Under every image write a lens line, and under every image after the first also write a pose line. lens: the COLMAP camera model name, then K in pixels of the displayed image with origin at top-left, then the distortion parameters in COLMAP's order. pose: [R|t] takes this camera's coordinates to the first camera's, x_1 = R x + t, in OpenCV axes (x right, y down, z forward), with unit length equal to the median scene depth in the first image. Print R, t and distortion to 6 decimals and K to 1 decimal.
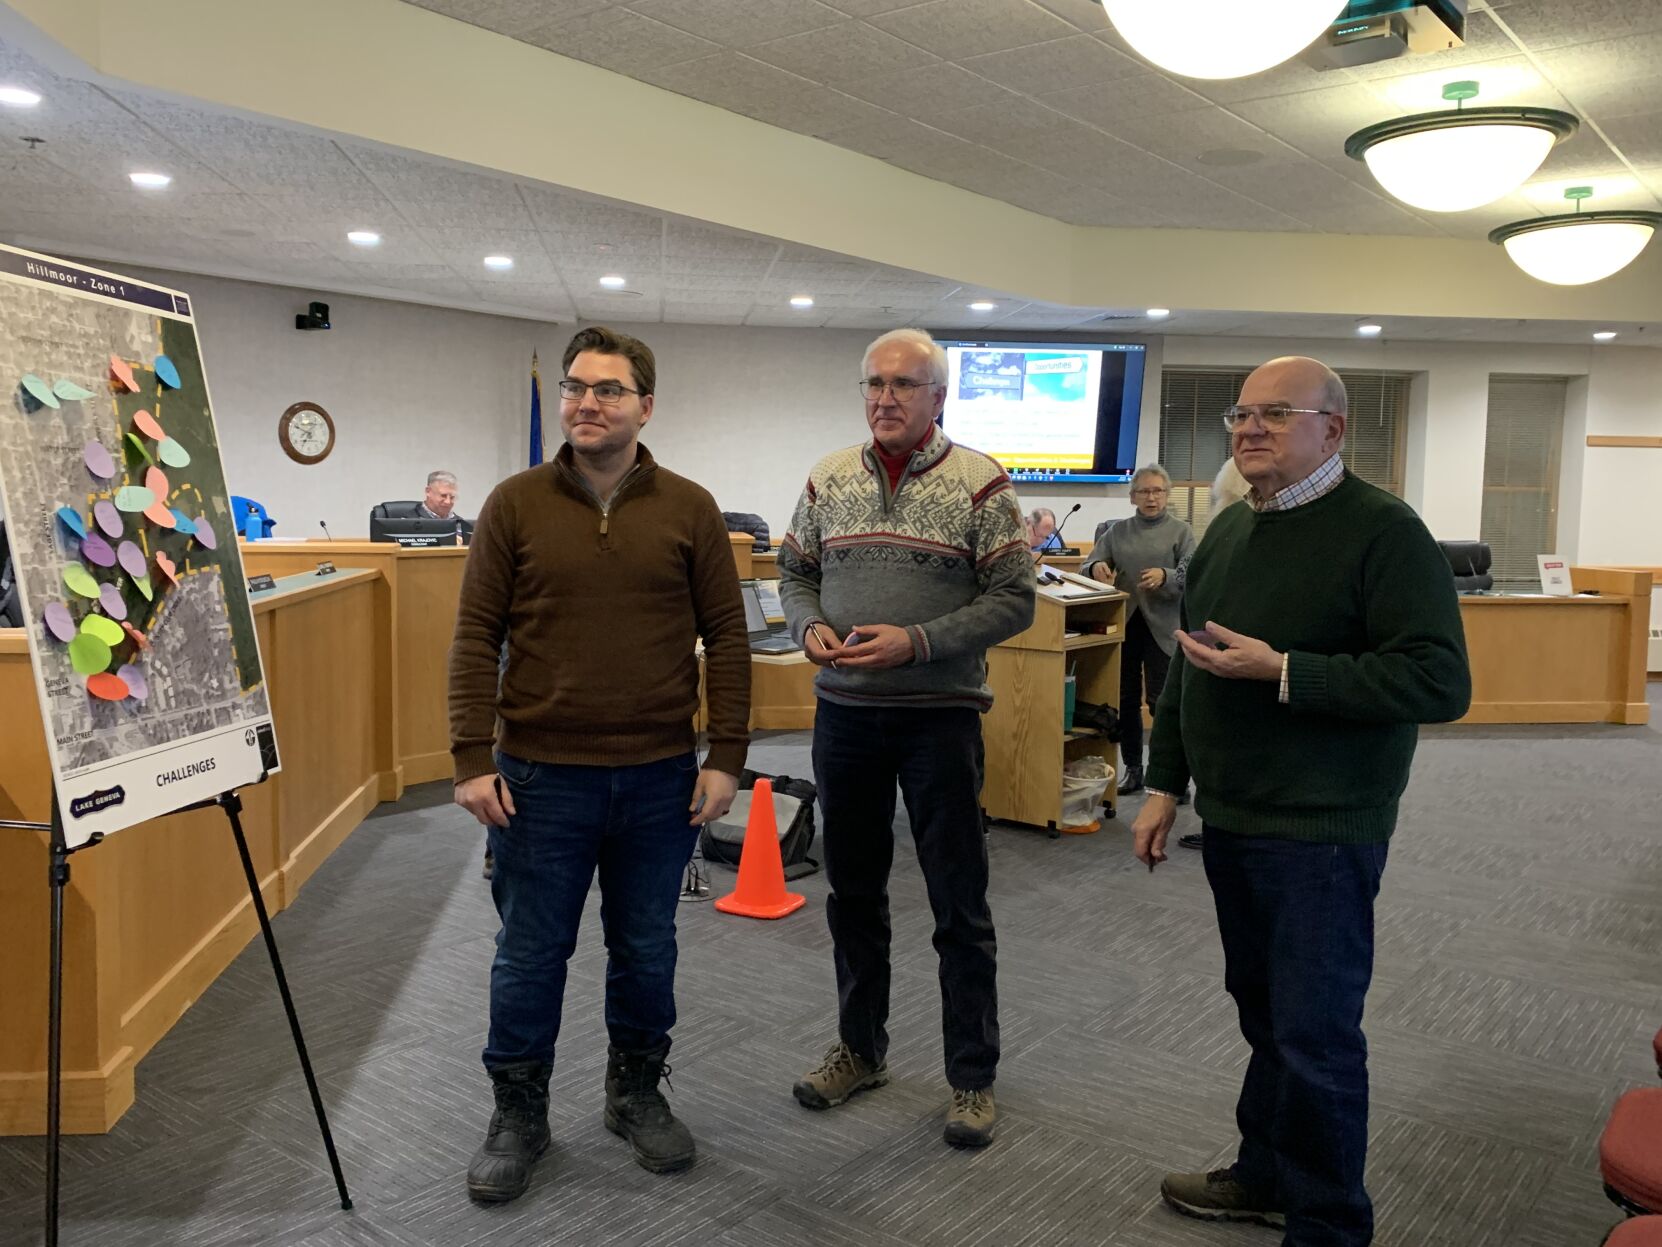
lens RADIAL K [[1356.0, 0, 830.3], [0, 1356.0, 626.5], [0, 0, 1]] dist [0.001499, -0.017464]
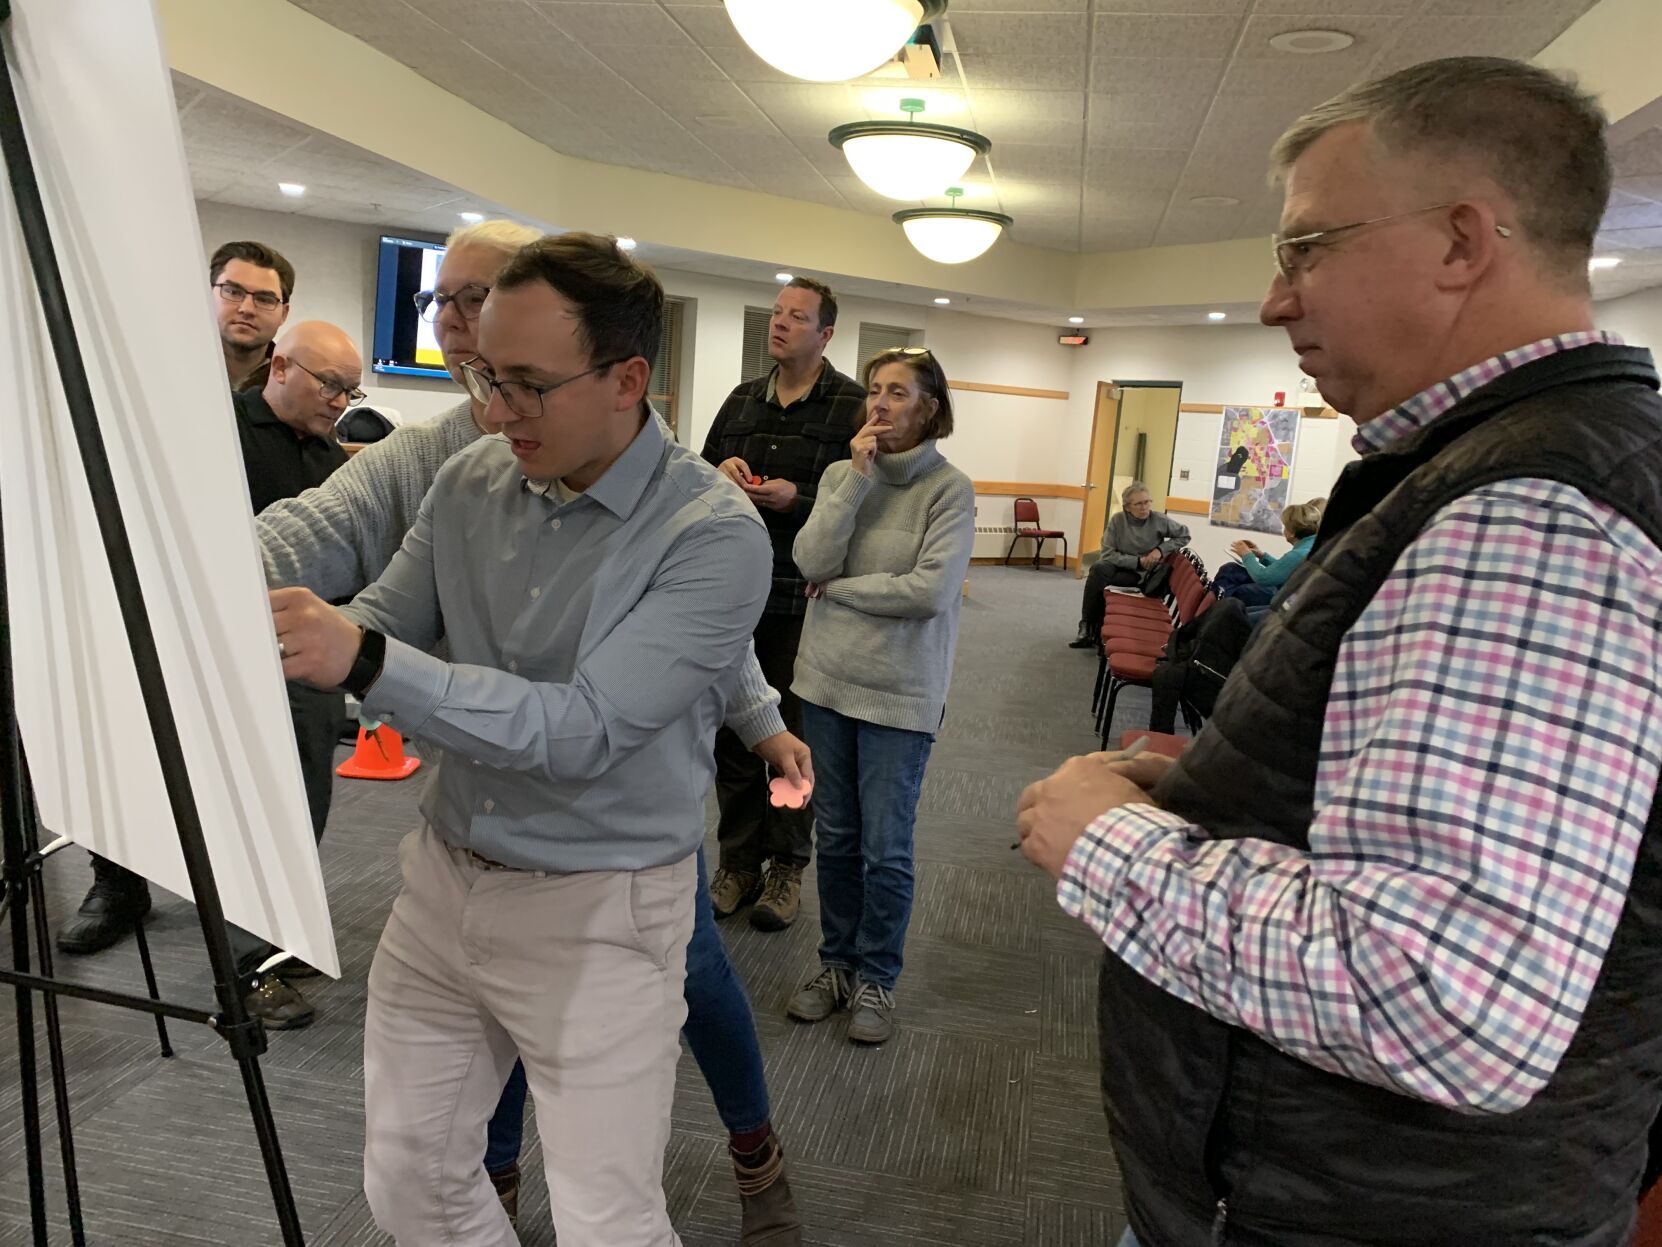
lens RADIAL K [[1254.3, 0, 831.4], [0, 1254.3, 621.3], [0, 0, 1]] dist [0.012767, -0.006622]
pose [[0.875863, -0.024747, 0.481926, -0.168548], [-0.013739, 0.997000, 0.076167, 0.003620], [-0.482365, -0.073333, 0.872895, -0.039941]]
